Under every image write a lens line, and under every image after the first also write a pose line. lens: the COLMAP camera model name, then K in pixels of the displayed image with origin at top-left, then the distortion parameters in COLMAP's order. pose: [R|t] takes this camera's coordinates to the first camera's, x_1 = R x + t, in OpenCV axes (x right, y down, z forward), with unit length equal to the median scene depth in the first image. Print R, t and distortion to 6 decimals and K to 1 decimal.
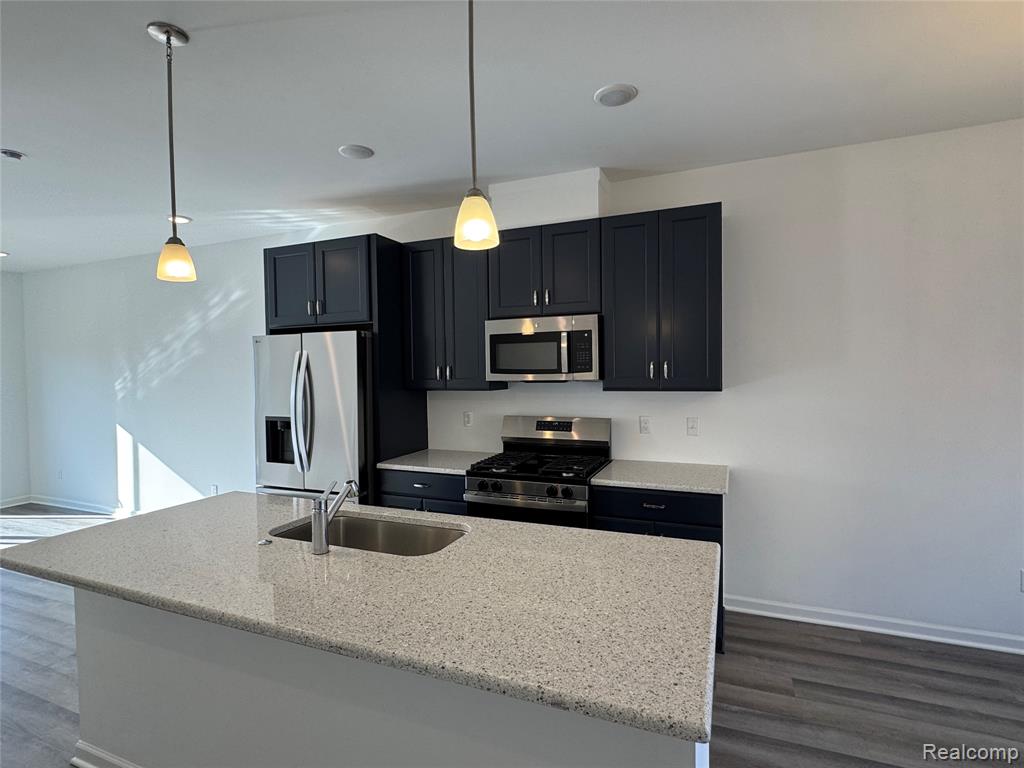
lens RADIAL K [[514.8, 0, 512.0], [0, 514.8, 384.0], [0, 0, 1]] dist [0.001977, -0.000239]
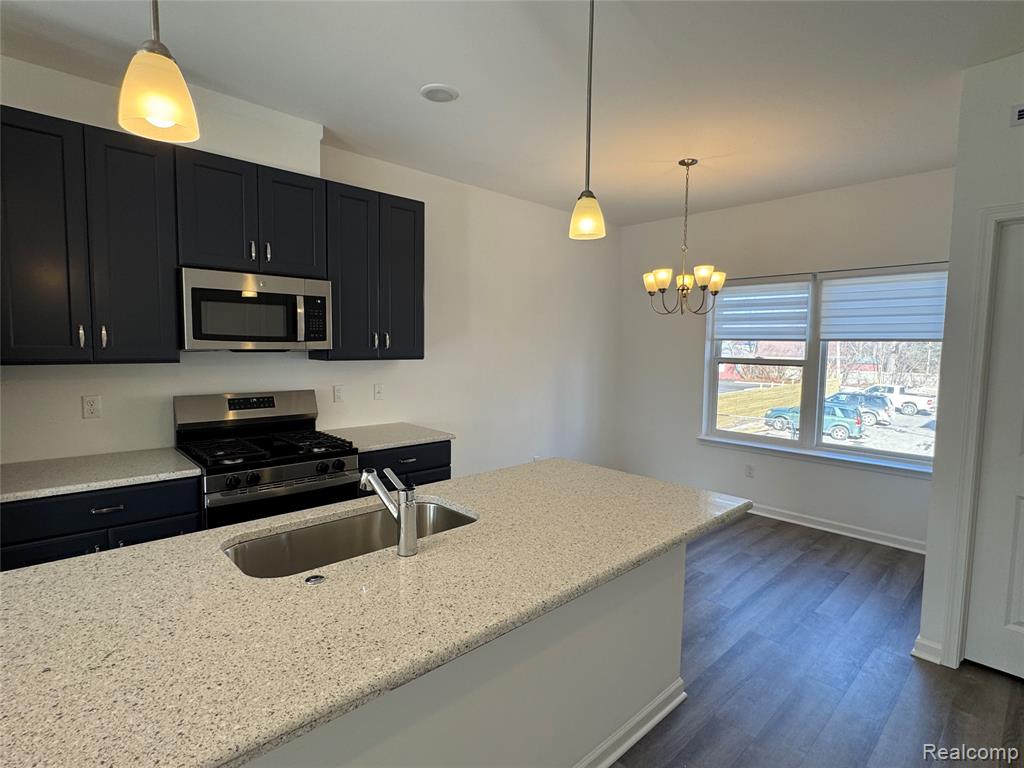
lens RADIAL K [[524.4, 0, 512.0], [0, 524.4, 384.0], [0, 0, 1]] dist [-0.001215, -0.000017]
pose [[0.406270, -0.053288, 0.912198, -0.596537], [0.002643, 0.998362, 0.057145, 0.001699], [-0.913749, -0.020805, 0.405746, 0.278415]]
